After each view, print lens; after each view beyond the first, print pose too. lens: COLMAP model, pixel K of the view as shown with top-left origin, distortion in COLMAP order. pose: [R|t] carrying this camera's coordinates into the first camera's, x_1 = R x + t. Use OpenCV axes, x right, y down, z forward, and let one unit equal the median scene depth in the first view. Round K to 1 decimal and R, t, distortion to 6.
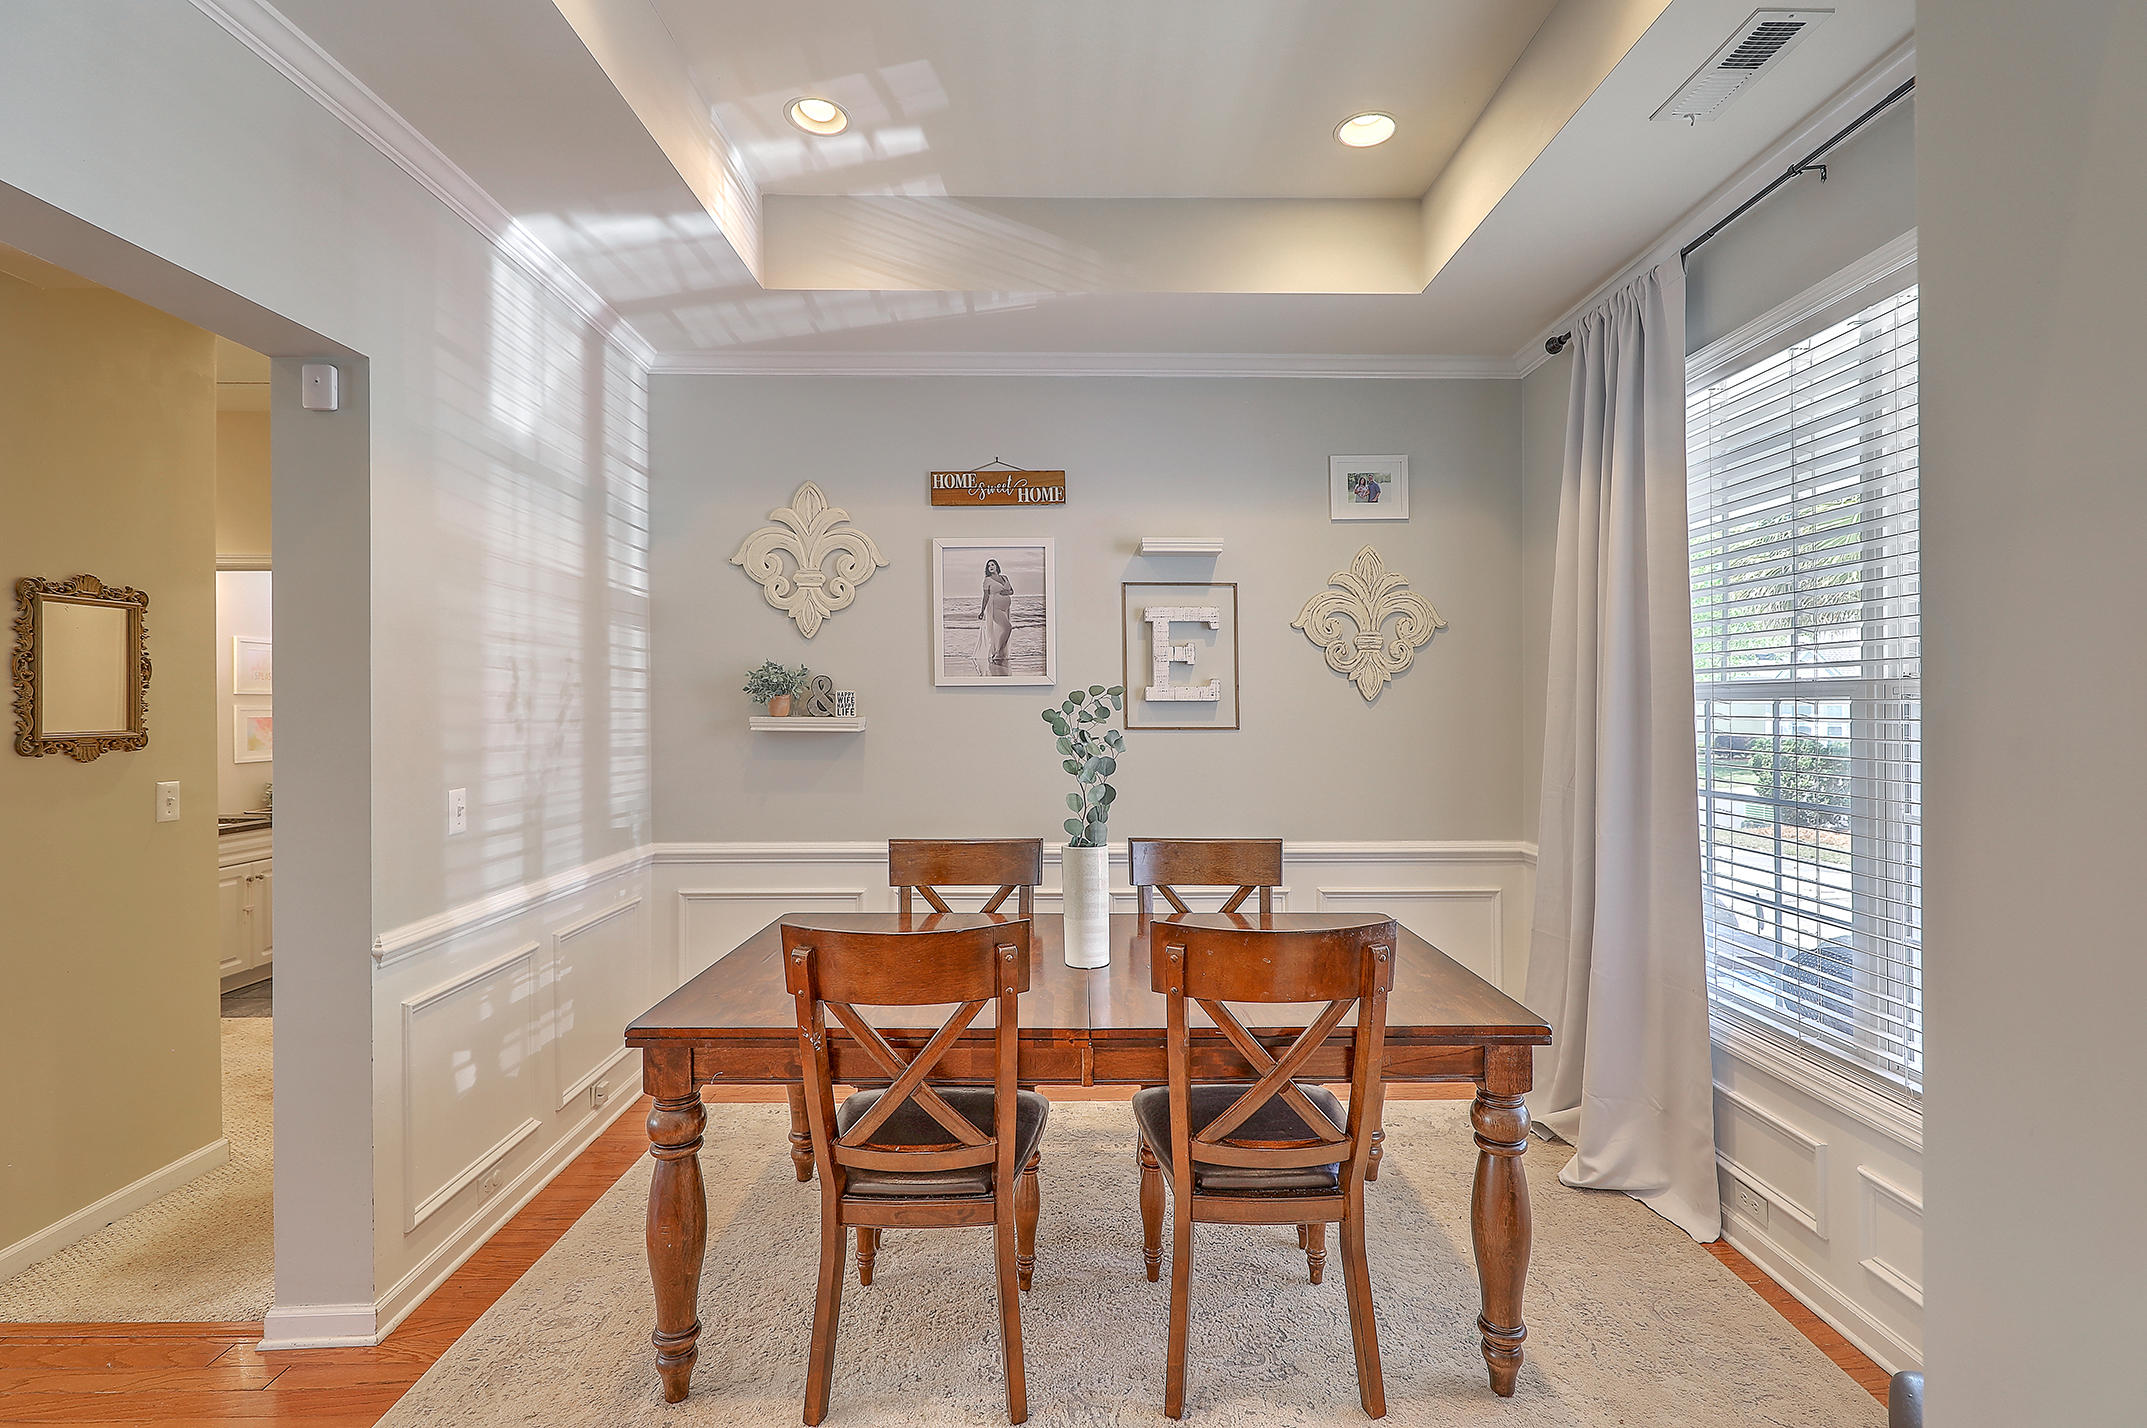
lens RADIAL K [[975.6, 0, 1095.5], [0, 975.6, 736.8], [0, 0, 1]] dist [-0.001125, 0.000783]
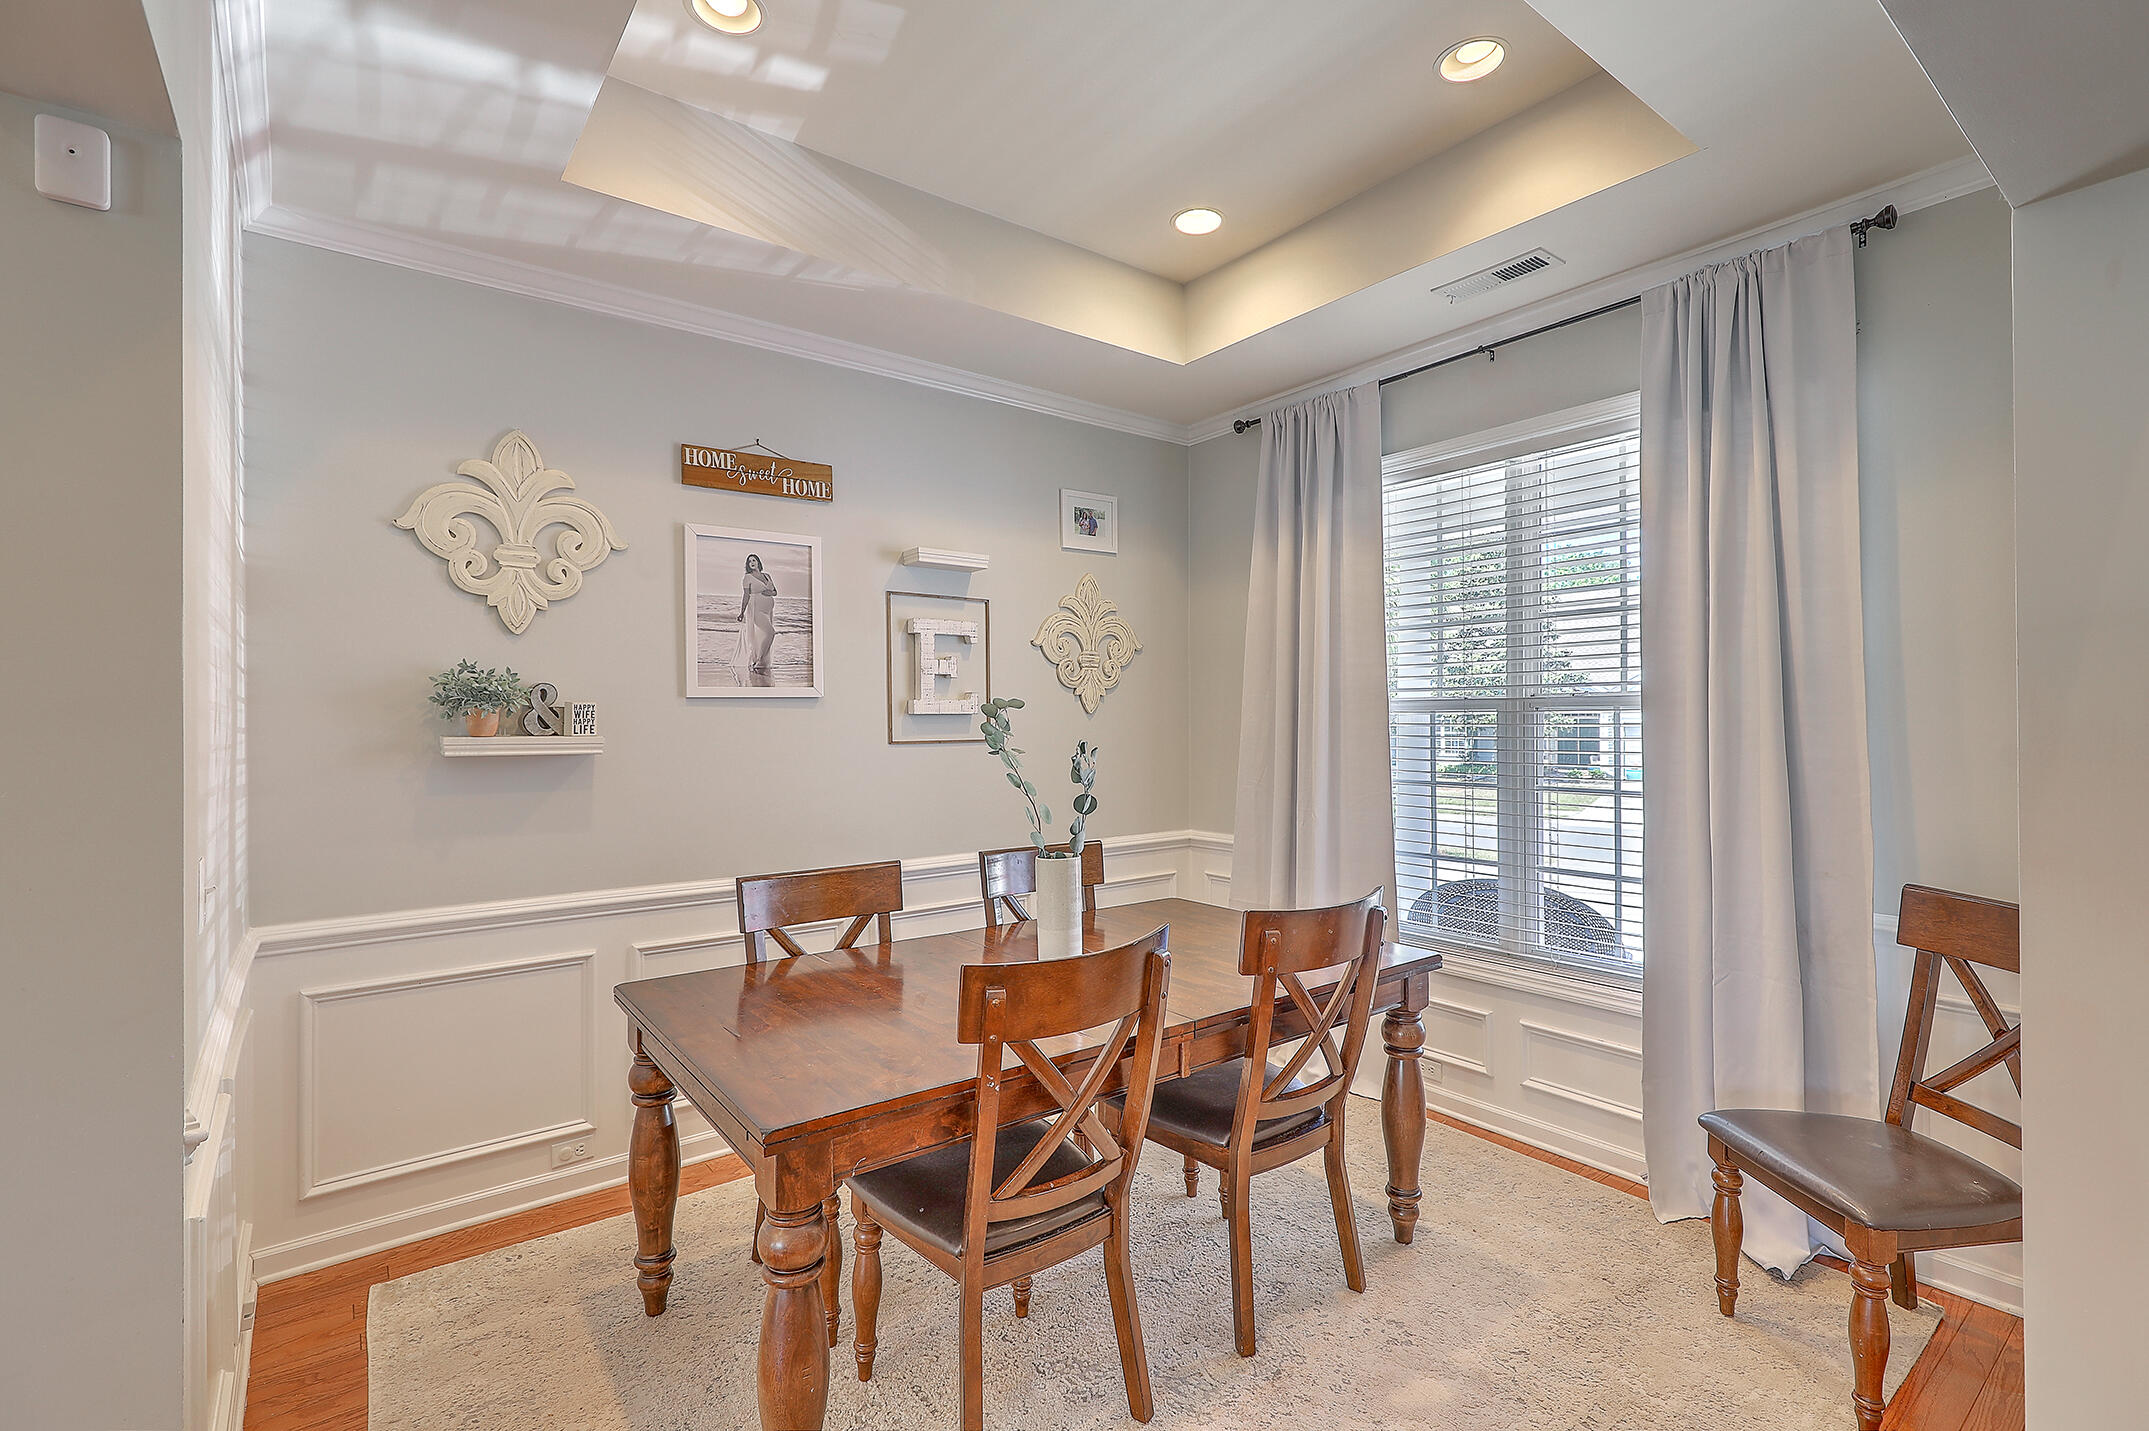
lens RADIAL K [[976.5, 0, 1093.0], [0, 976.5, 740.6], [0, 0, 1]] dist [-0.001125, 0.000783]
pose [[0.799882, -0.019549, 0.599839, -0.396394], [0.027220, 0.999623, -0.003720, -0.001866], [-0.599540, 0.019303, 0.800112, 0.113901]]
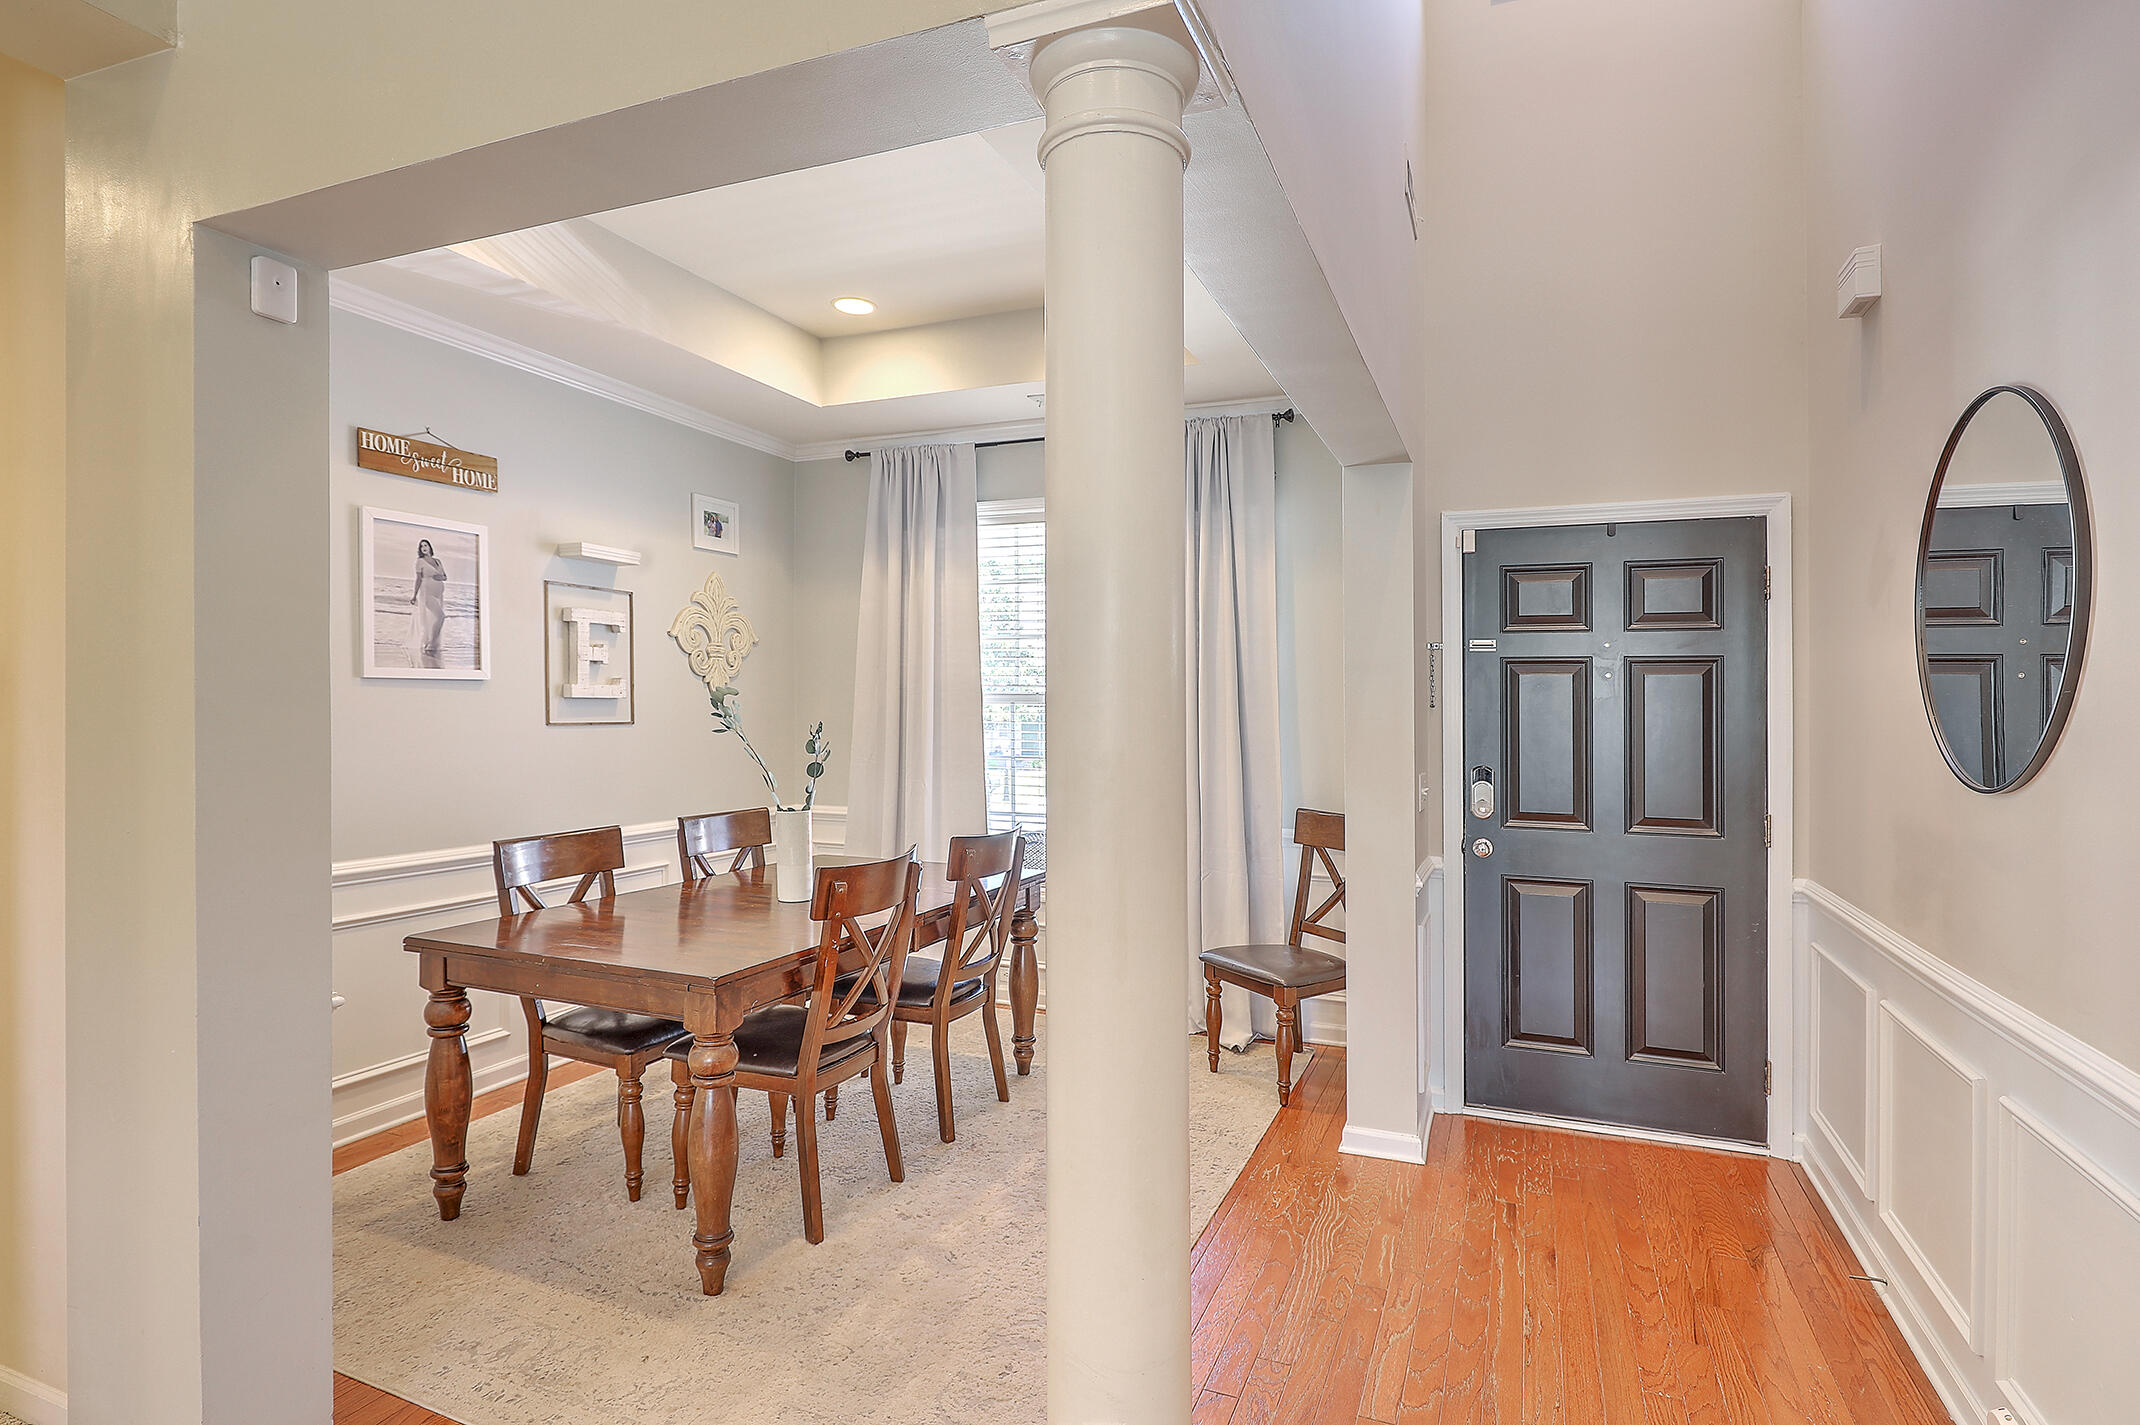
lens RADIAL K [[1080.3, 0, 1093.3], [0, 1080.3, 729.0], [0, 0, 1]] dist [0.012384, 0.000115]
pose [[0.395805, -0.016412, 0.918188, -0.796042], [0.023226, 0.999699, 0.007857, 0.000419], [-0.918041, 0.018216, 0.396067, 0.035535]]
